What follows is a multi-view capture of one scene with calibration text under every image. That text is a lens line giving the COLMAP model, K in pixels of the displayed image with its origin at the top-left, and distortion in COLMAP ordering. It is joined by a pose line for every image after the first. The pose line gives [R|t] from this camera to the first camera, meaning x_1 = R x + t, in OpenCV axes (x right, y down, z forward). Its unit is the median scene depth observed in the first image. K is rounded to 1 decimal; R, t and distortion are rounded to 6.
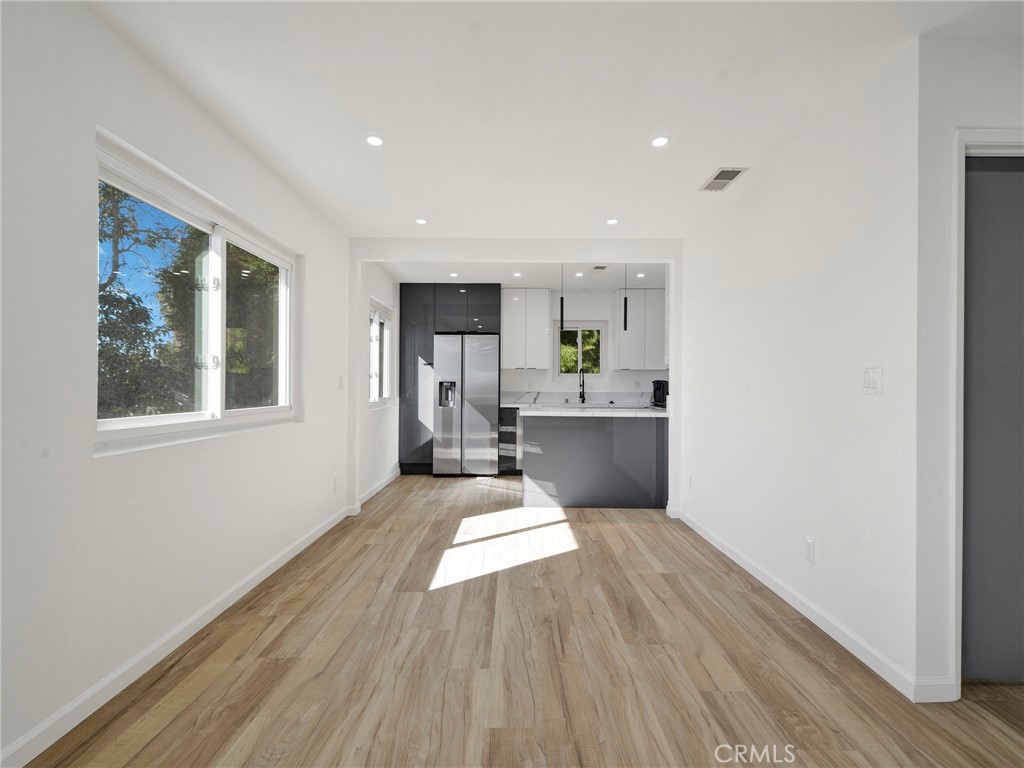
lens RADIAL K [[446.7, 0, 514.8], [0, 446.7, 383.5], [0, 0, 1]] dist [0.005170, 0.000020]
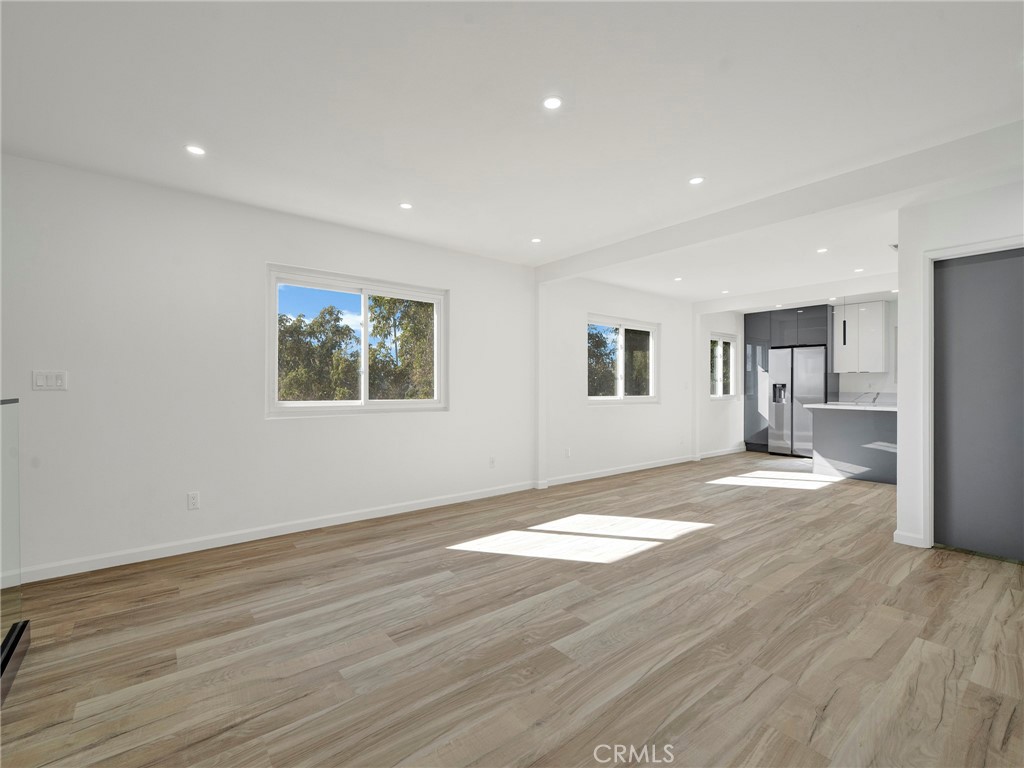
lens RADIAL K [[446.7, 0, 511.7], [0, 446.7, 384.3], [0, 0, 1]] dist [0.005170, 0.000020]
pose [[0.622268, -0.001163, -0.782803, 0.396364], [-0.000230, 0.999999, -0.001668, -0.000655], [0.782804, 0.001218, 0.622267, -0.455760]]
